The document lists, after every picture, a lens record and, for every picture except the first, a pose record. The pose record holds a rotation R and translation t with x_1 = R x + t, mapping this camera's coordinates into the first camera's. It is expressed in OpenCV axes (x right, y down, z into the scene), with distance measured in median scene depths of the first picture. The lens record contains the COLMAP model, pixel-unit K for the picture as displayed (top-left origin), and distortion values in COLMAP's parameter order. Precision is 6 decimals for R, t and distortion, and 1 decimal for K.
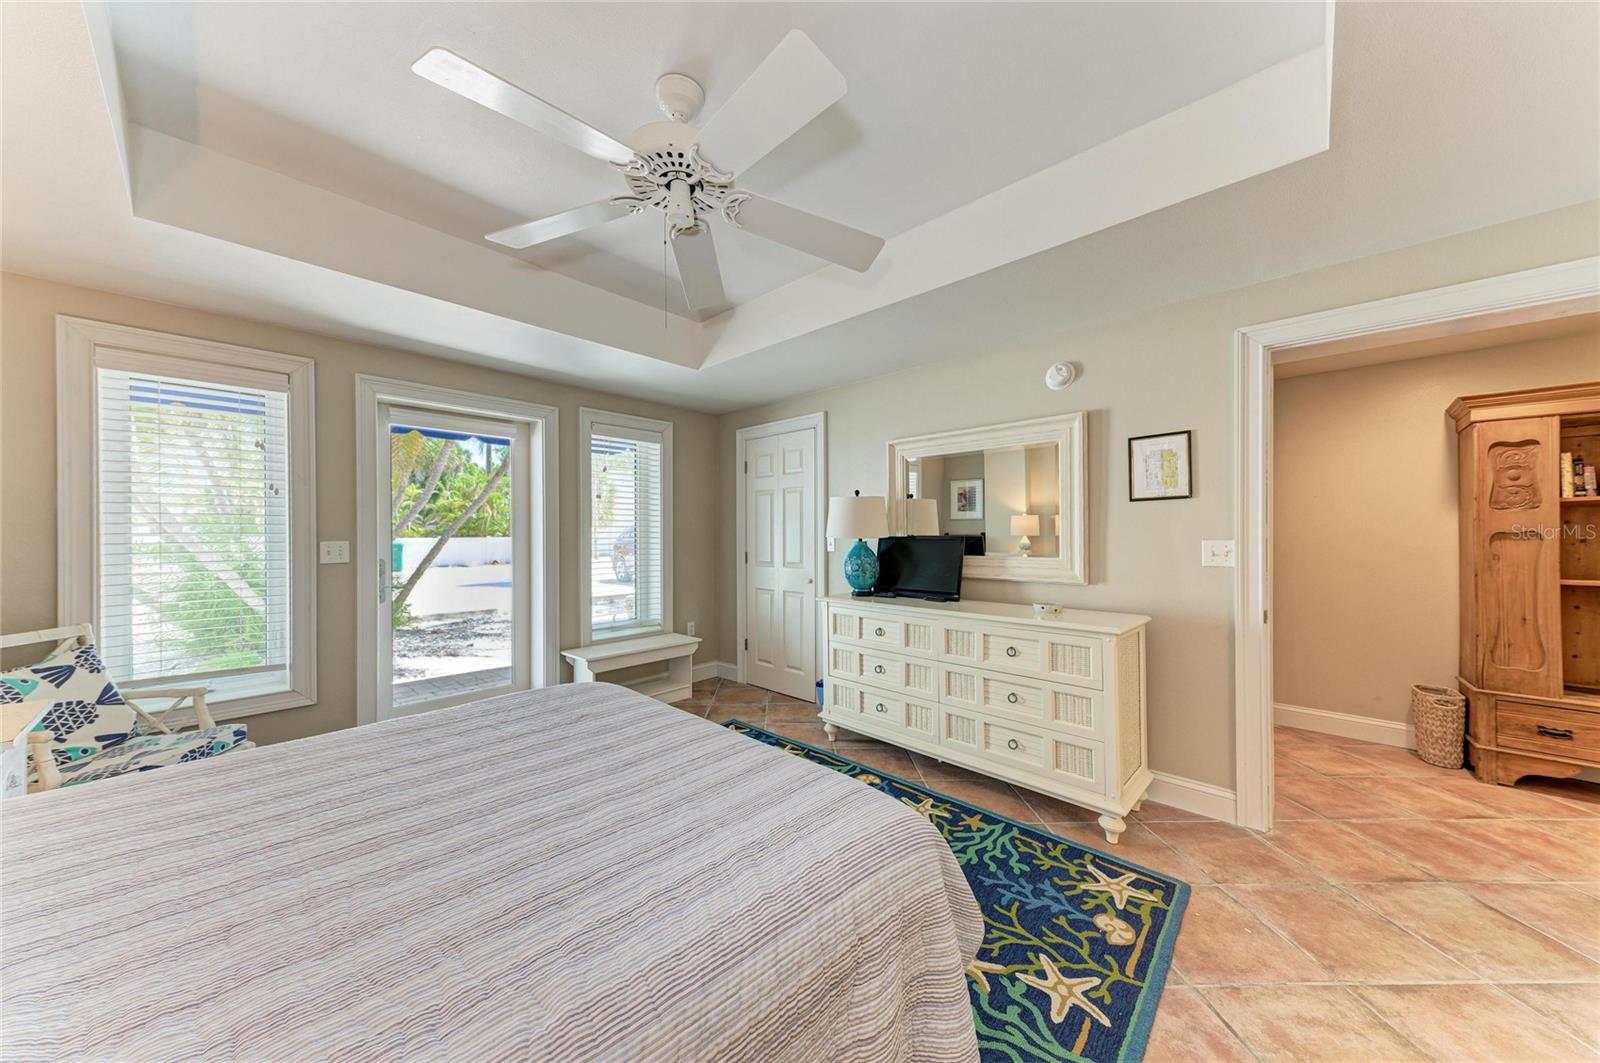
lens RADIAL K [[535.9, 0, 803.6], [0, 535.9, 530.3], [0, 0, 1]] dist [0.023090, -0.004059]
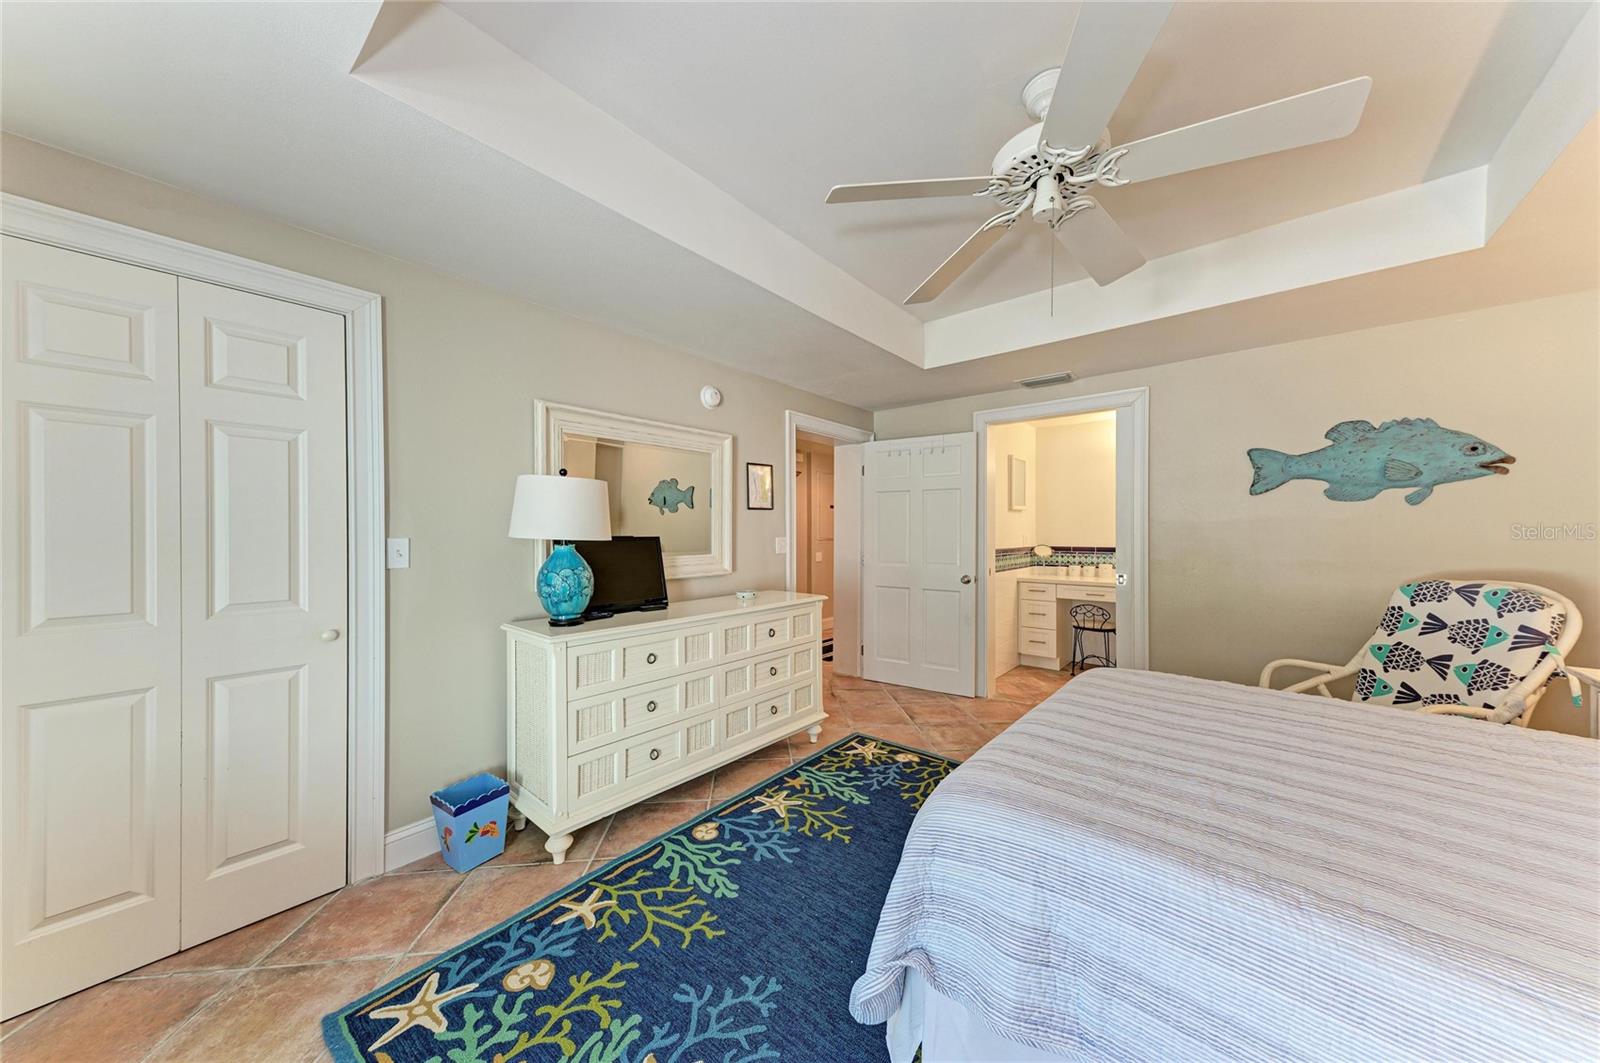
lens RADIAL K [[535.9, 0, 793.6], [0, 535.9, 536.5], [0, 0, 1]] dist [0.023090, -0.004059]
pose [[-0.048738, -0.005307, 0.998798, -0.939051], [0.001292, 0.999985, 0.005376, 0.010442], [-0.998811, 0.001553, -0.048730, 1.198477]]
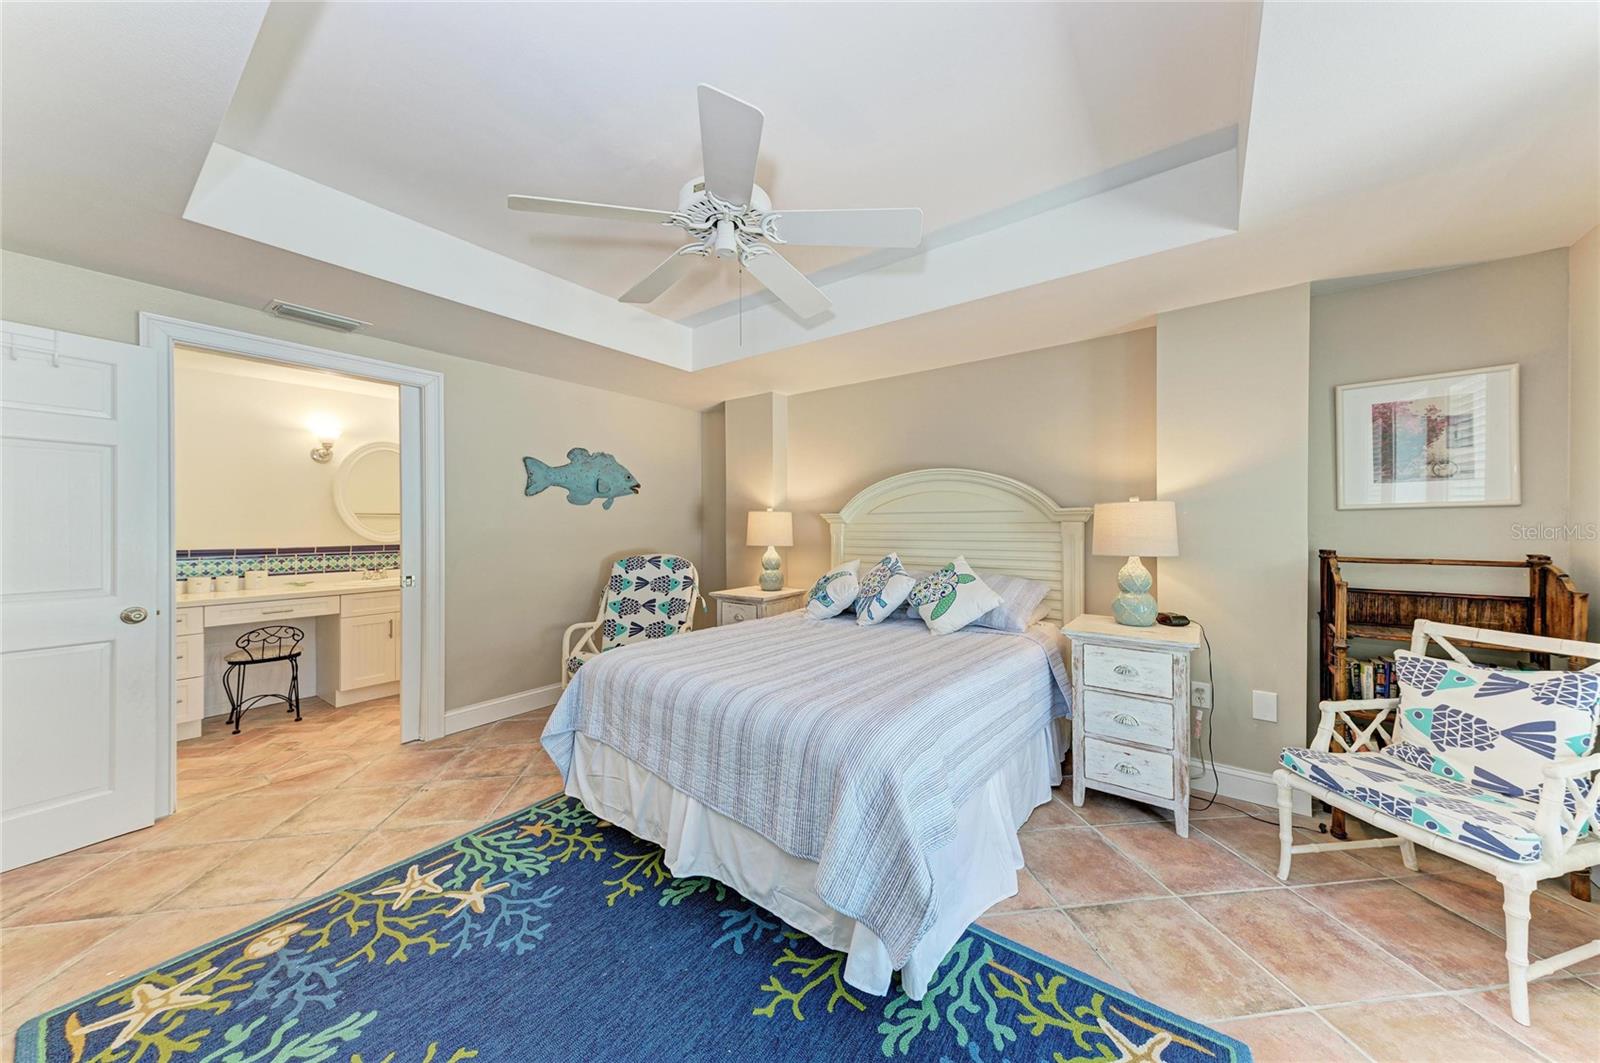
lens RADIAL K [[535.9, 0, 804.7], [0, 535.9, 528.8], [0, 0, 1]] dist [0.023090, -0.004059]
pose [[-0.993551, 0.006879, -0.113175, -0.206332], [0.006414, 0.999969, 0.004467, 0.011455], [0.113202, 0.003712, -0.993565, 1.706530]]
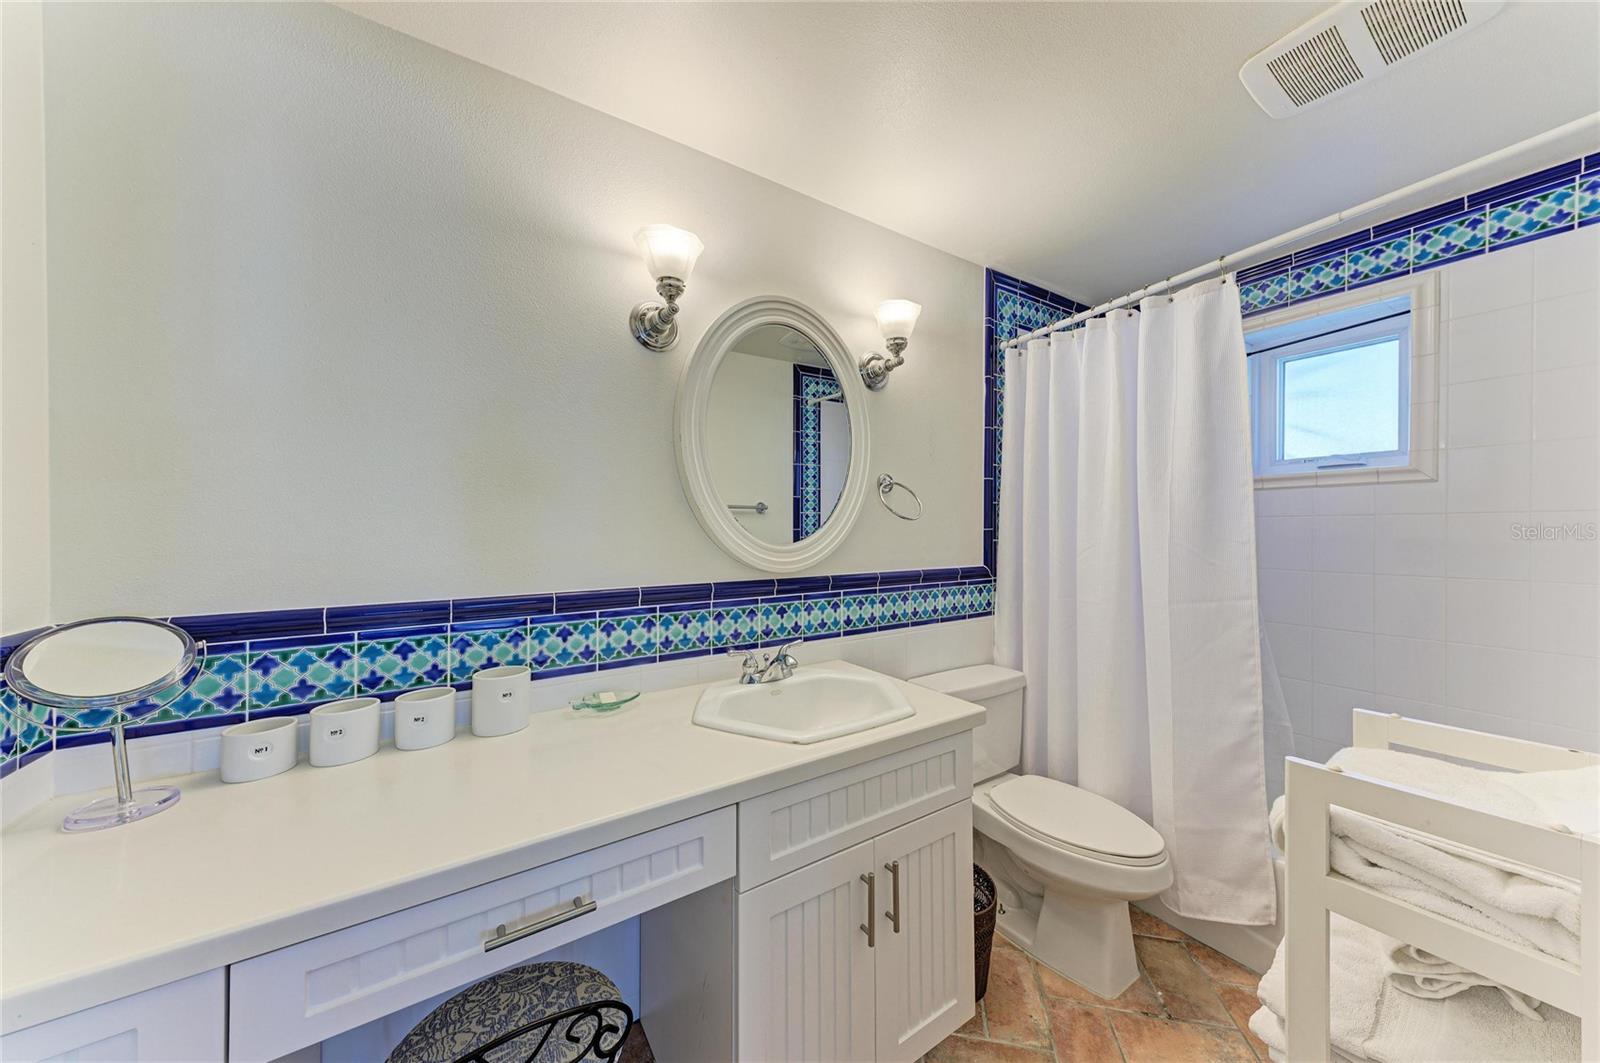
lens RADIAL K [[535.9, 0, 800.9], [0, 535.9, 536.0], [0, 0, 1]] dist [0.023090, -0.004059]
pose [[-0.968127, 0.003949, 0.250429, 0.964630], [0.005206, 0.999977, 0.004357, 0.006079], [-0.250406, 0.005521, -0.968125, 0.152325]]
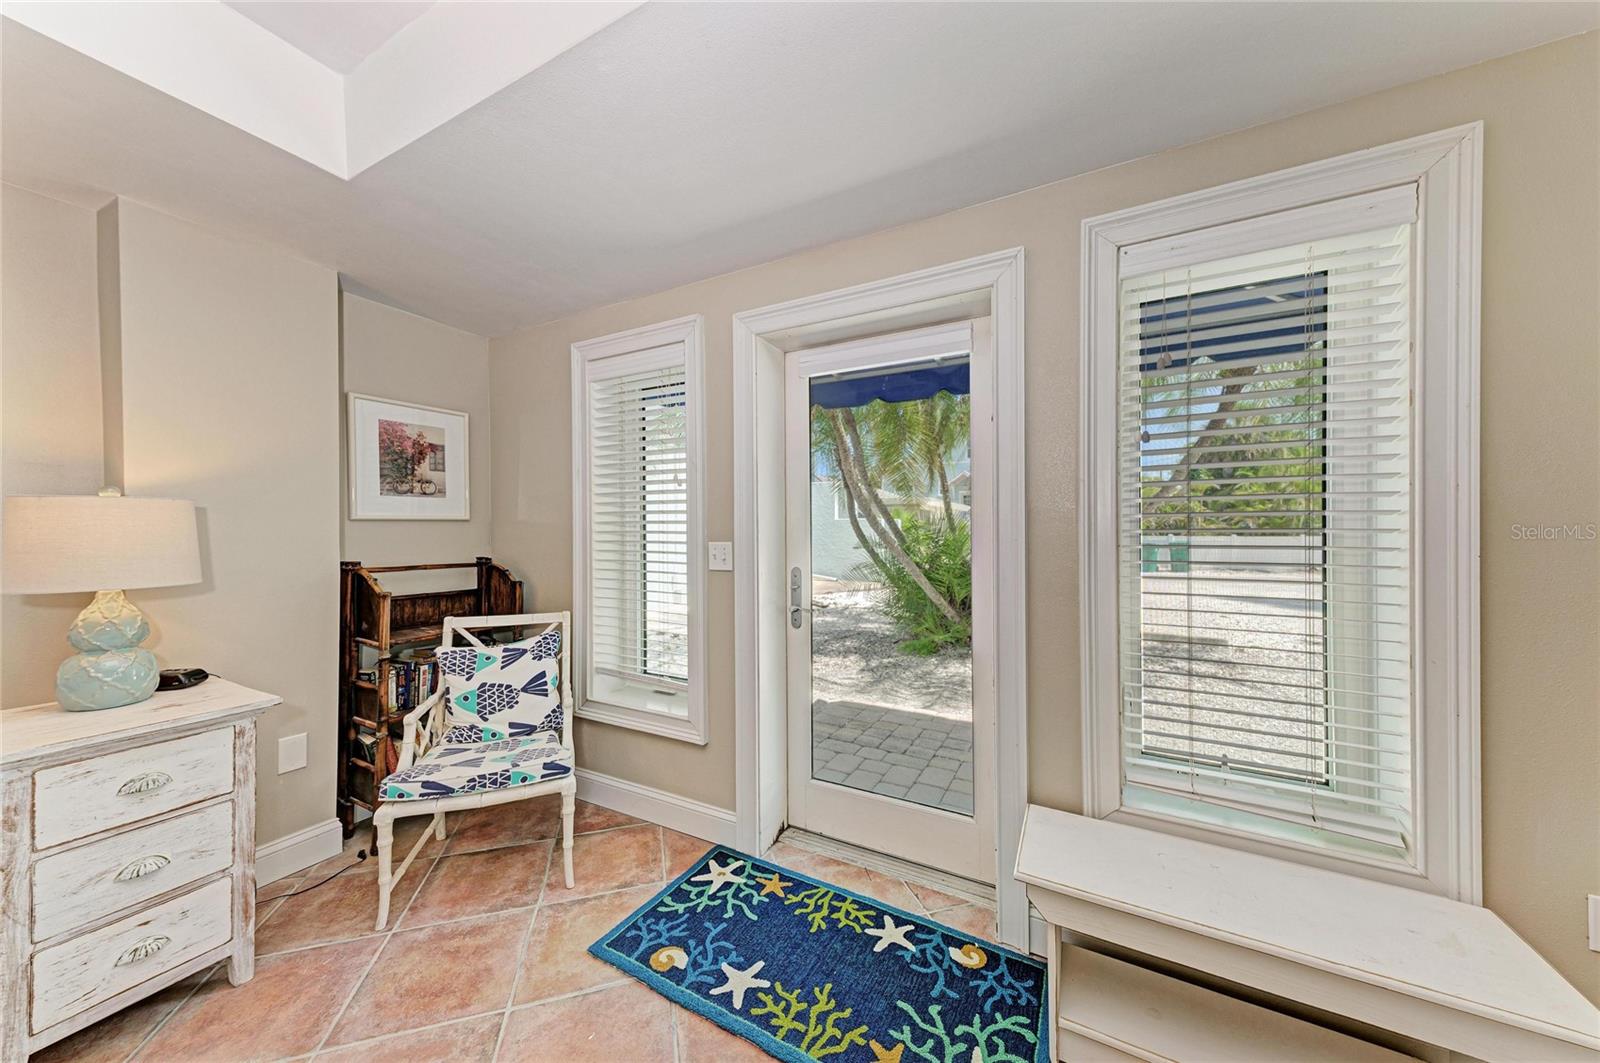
lens RADIAL K [[535.9, 0, 799.3], [0, 535.9, 535.0], [0, 0, 1]] dist [0.023090, -0.004059]
pose [[0.255323, 0.007234, -0.966829, -0.143772], [0.000754, 0.999970, 0.007681, 0.007230], [0.966856, -0.002690, 0.255310, 1.280186]]
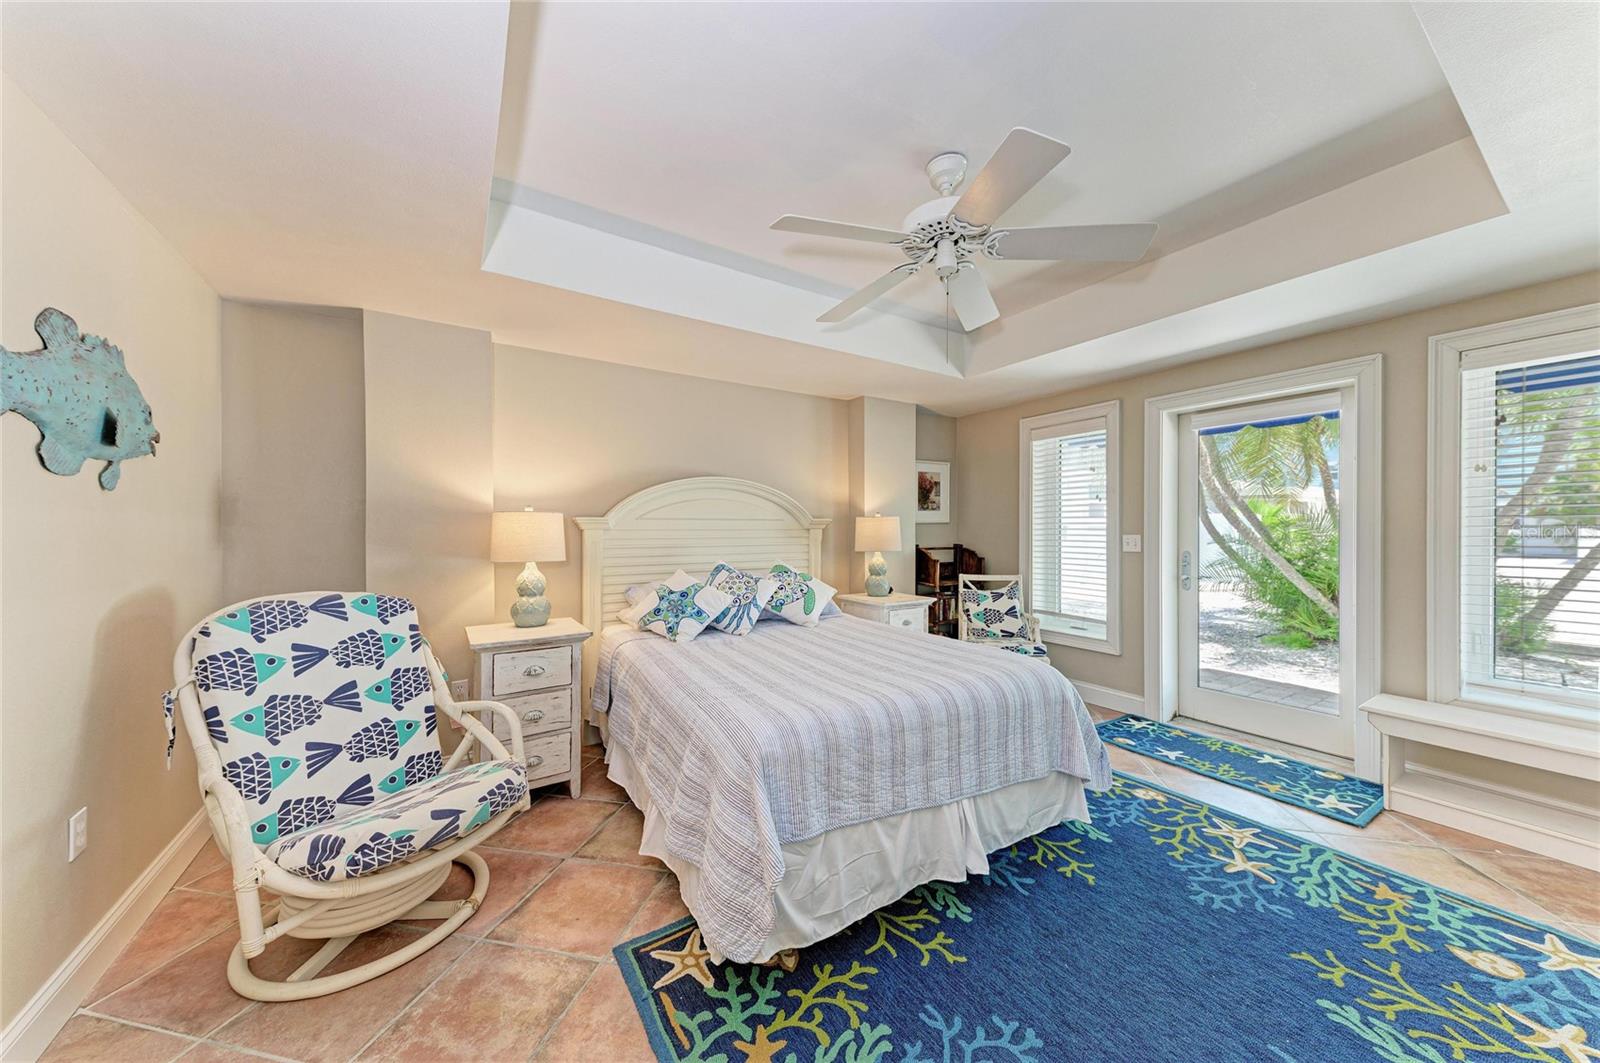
lens RADIAL K [[535.9, 0, 800.3], [0, 535.9, 536.9], [0, 0, 1]] dist [0.023090, -0.004059]
pose [[-0.250558, 0.015688, -0.967975, 0.792307], [0.006314, 0.999874, 0.014571, 0.003845], [0.968081, -0.002461, -0.250625, 0.788333]]
